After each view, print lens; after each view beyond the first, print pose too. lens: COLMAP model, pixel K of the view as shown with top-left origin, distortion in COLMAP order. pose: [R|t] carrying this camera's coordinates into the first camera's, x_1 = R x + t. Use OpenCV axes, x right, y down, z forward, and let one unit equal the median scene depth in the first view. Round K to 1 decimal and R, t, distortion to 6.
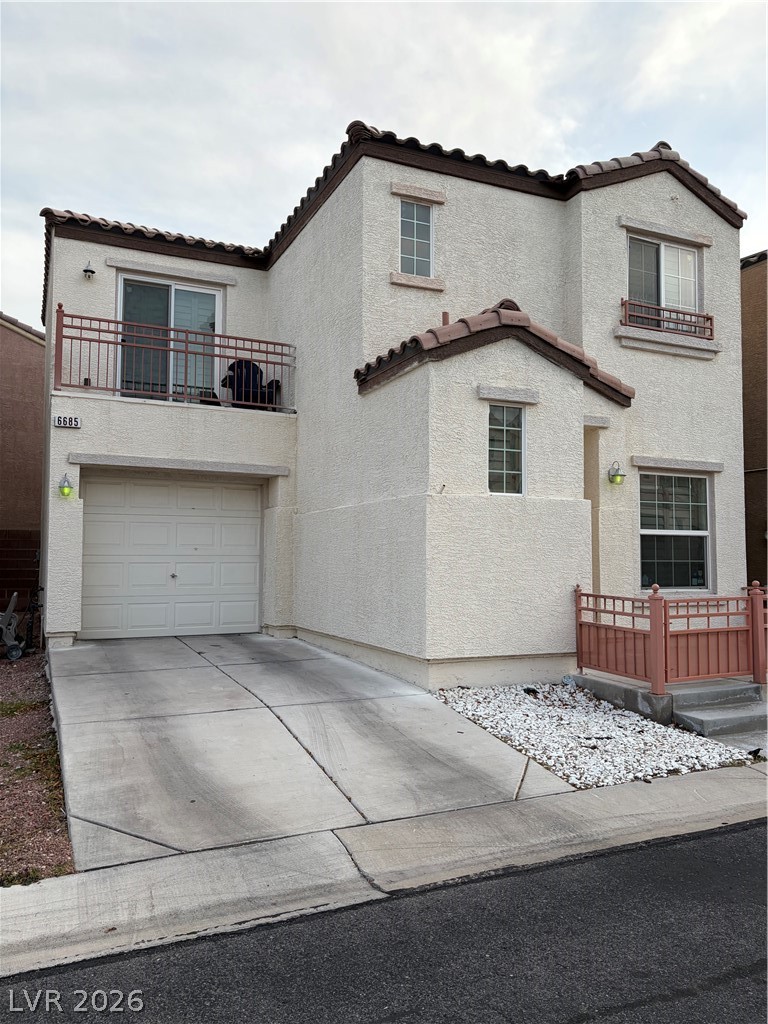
lens RADIAL K [[765.6, 0, 388.7], [0, 765.6, 506.0], [0, 0, 1]] dist [0.027329, -0.008161]
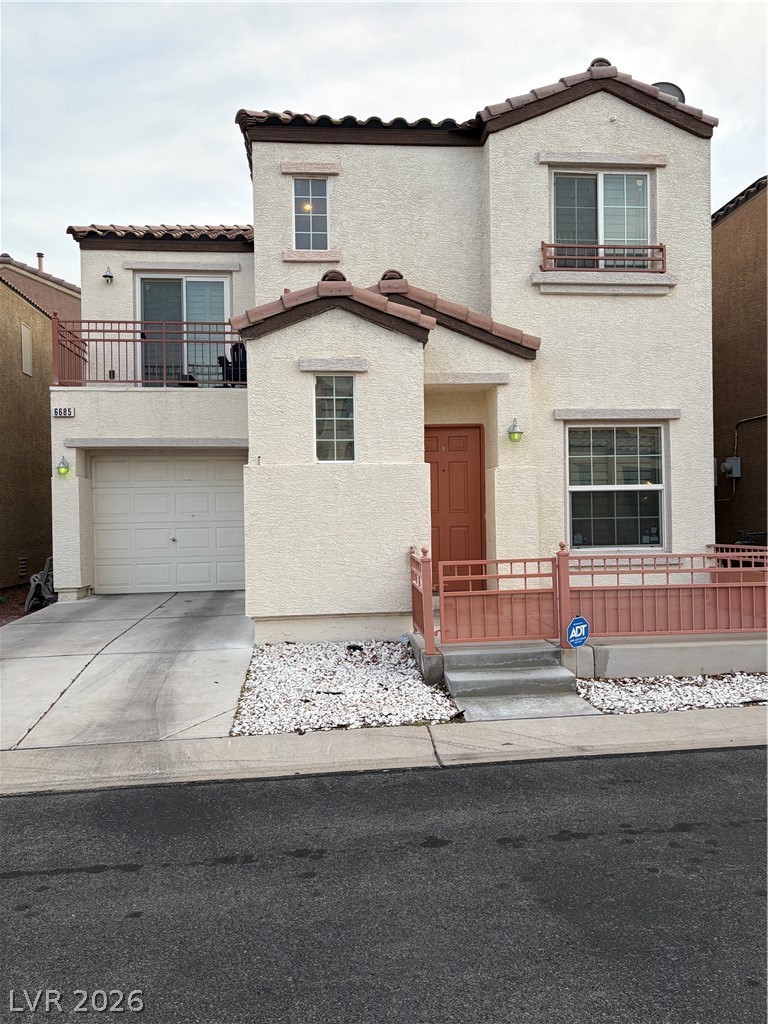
lens RADIAL K [[765.6, 0, 393.9], [0, 765.6, 510.2], [0, 0, 1]] dist [0.027329, -0.008161]
pose [[0.947516, -0.024242, -0.318789, 0.440233], [0.045076, 0.997290, 0.058137, -0.004797], [0.316516, -0.069456, 0.946041, 0.027324]]
